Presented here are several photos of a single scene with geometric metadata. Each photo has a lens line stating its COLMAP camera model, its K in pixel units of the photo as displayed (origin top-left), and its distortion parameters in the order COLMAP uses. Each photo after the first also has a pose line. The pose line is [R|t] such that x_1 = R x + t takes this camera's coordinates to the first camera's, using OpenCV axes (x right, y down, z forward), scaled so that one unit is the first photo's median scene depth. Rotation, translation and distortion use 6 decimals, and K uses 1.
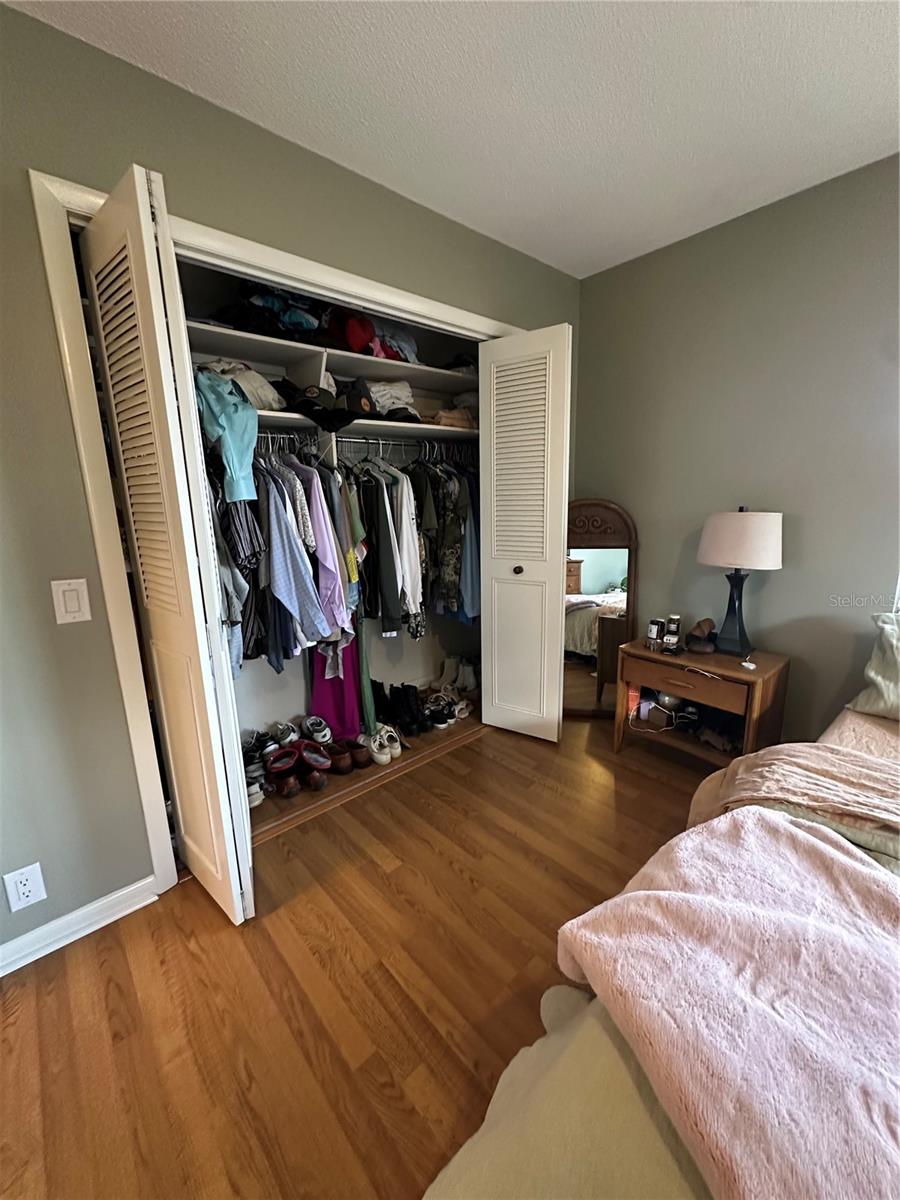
lens RADIAL K [[476.5, 0, 451.2], [0, 476.5, 601.0], [0, 0, 1]] dist [-0.000809, 0.000118]
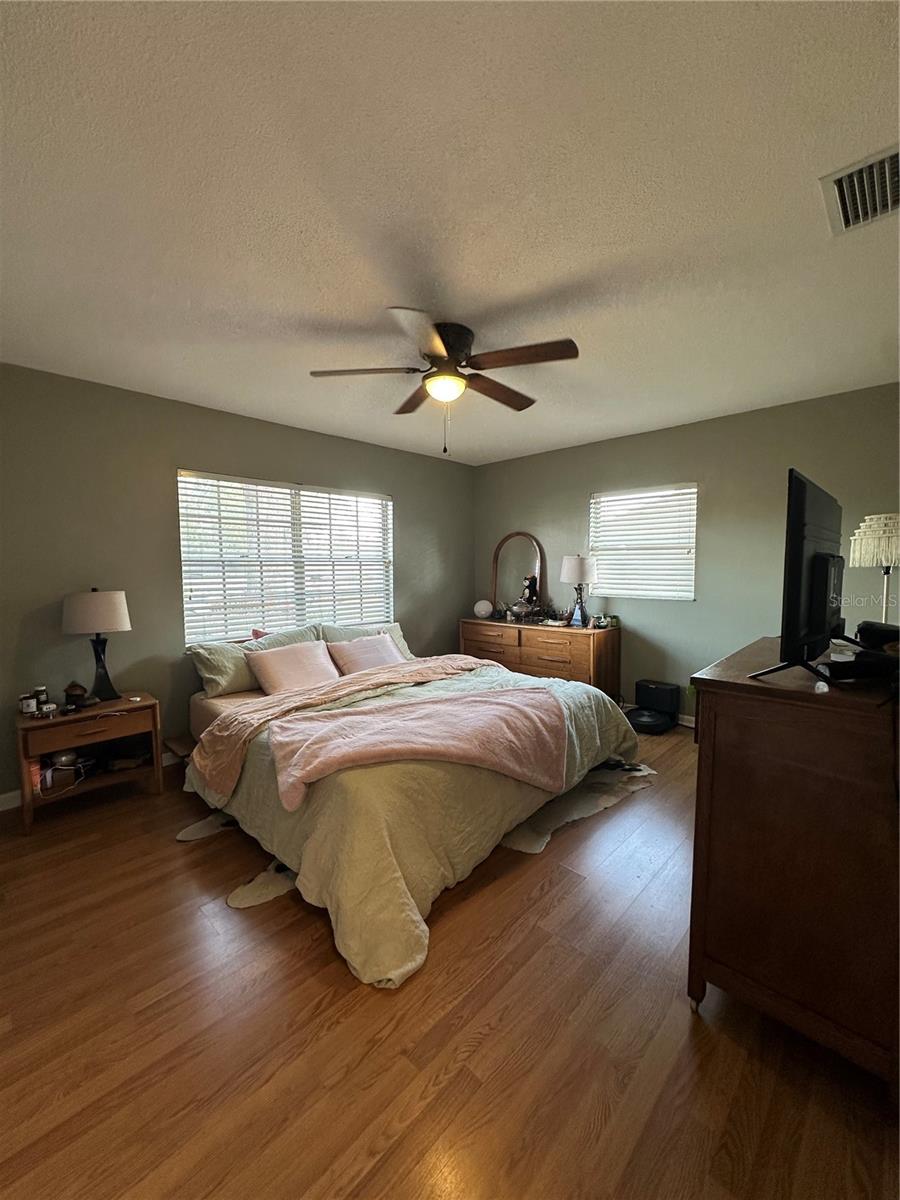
lens RADIAL K [[476.5, 0, 451.2], [0, 476.5, 601.0], [0, 0, 1]] dist [-0.000809, 0.000118]
pose [[-0.073750, -0.050669, 0.995989, -1.250885], [0.218310, 0.973666, 0.065699, -0.050980], [-0.973089, 0.222279, -0.060746, 0.184327]]
